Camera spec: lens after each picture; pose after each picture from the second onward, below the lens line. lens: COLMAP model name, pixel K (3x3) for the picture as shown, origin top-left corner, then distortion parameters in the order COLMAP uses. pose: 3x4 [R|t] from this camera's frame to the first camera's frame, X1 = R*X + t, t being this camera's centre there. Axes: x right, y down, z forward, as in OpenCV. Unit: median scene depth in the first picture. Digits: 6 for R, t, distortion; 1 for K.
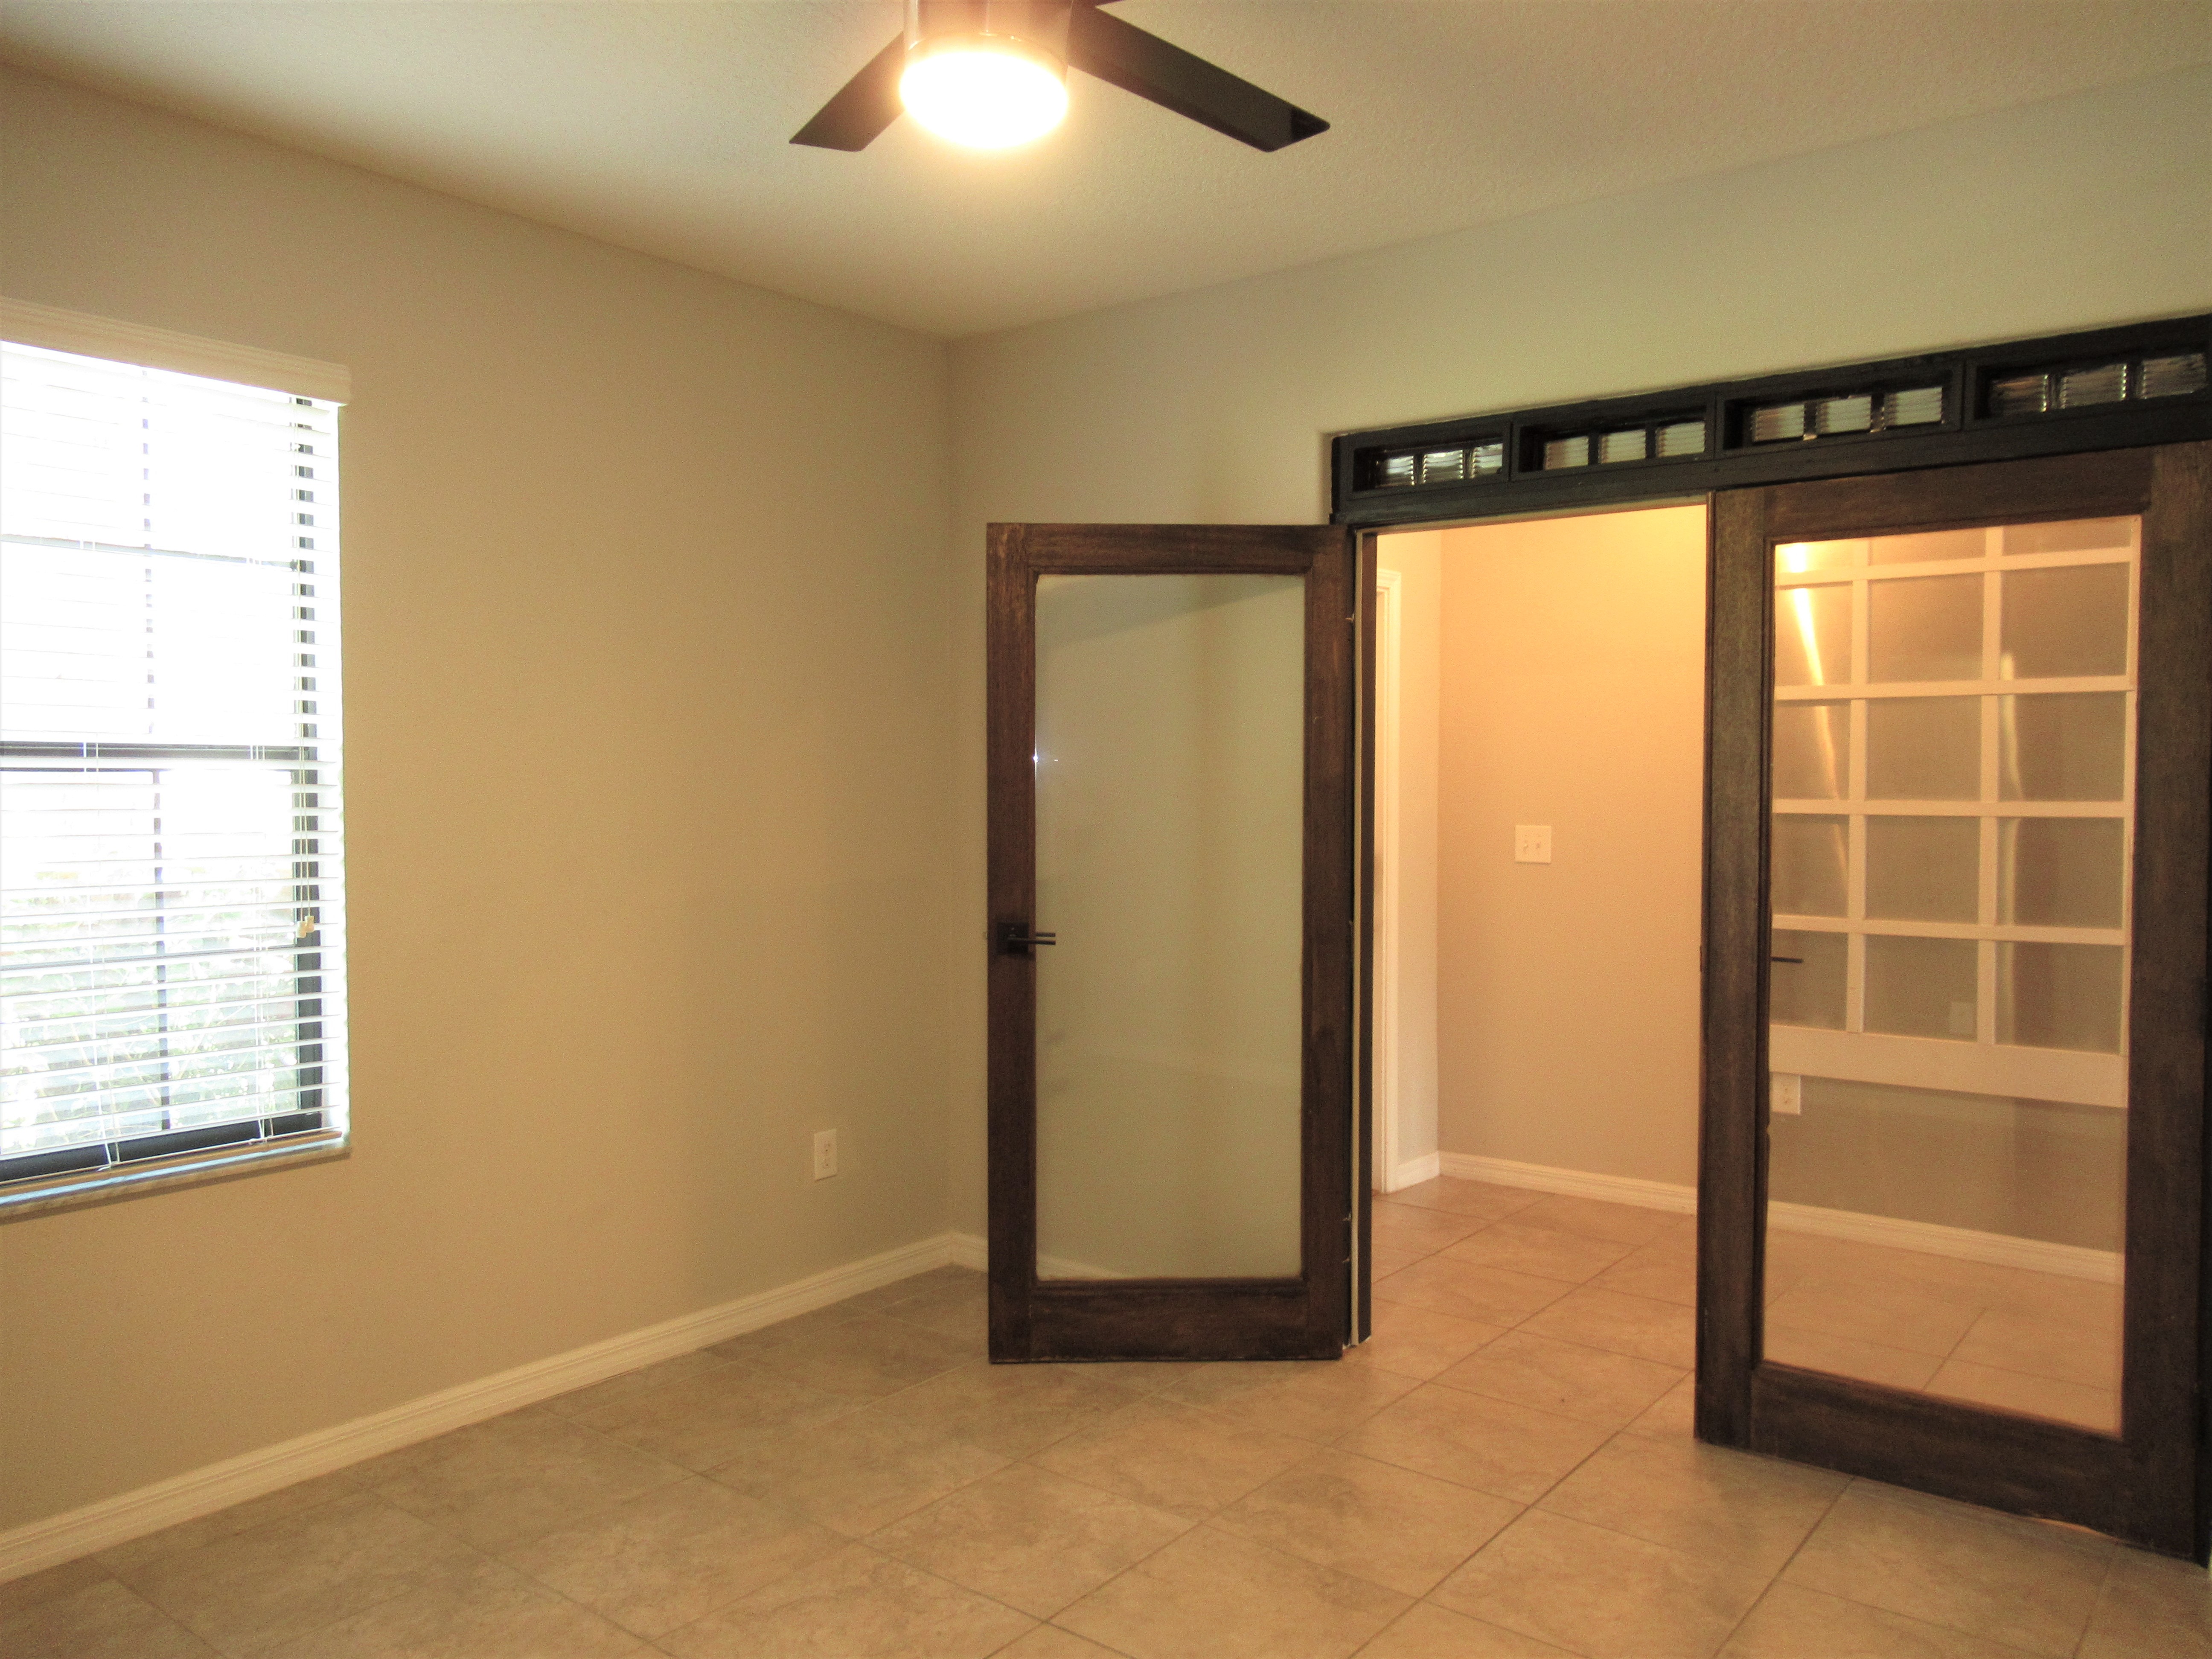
lens RADIAL K [[1628.0, 0, 1106.4], [0, 1628.0, 856.9], [0, 0, 1]] dist [-0.002329, -0.006758]
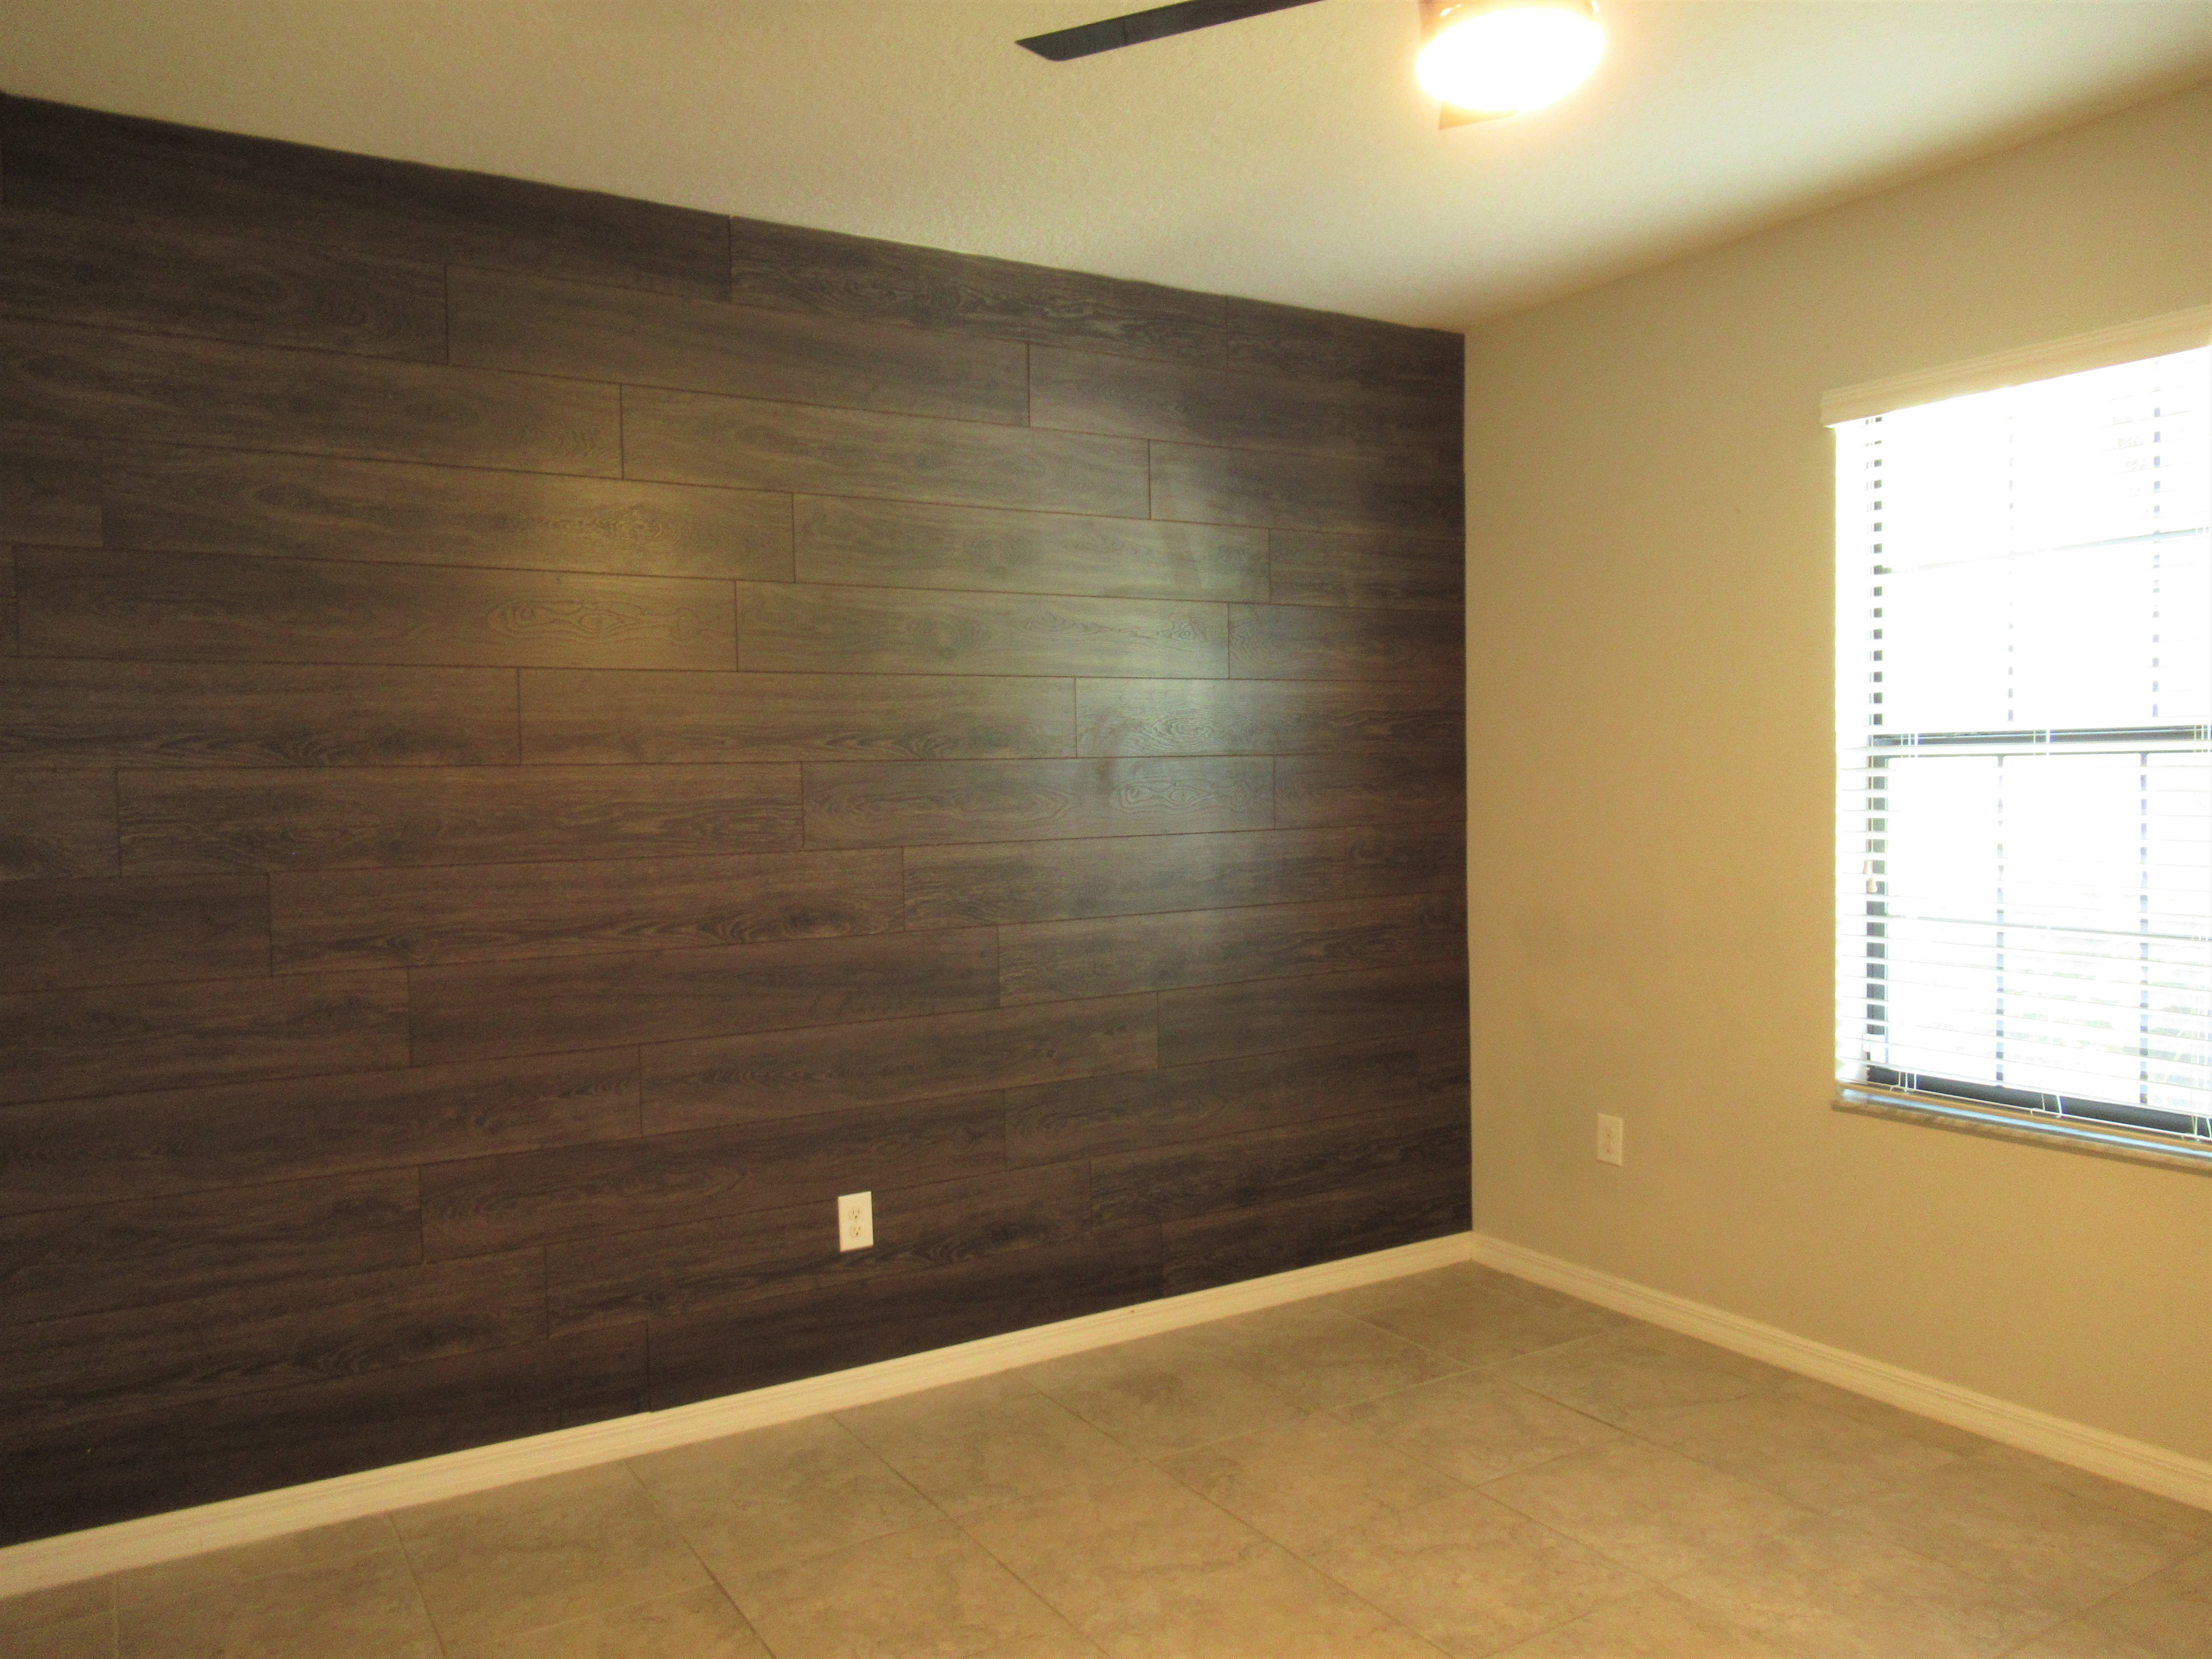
lens RADIAL K [[1628.0, 0, 1106.4], [0, 1628.0, 856.9], [0, 0, 1]] dist [-0.002329, -0.006758]
pose [[-0.345488, 0.045990, -0.937296, 0.625735], [-0.028898, 0.997803, 0.059611, -0.030543], [0.937978, 0.047681, -0.343400, 0.768845]]
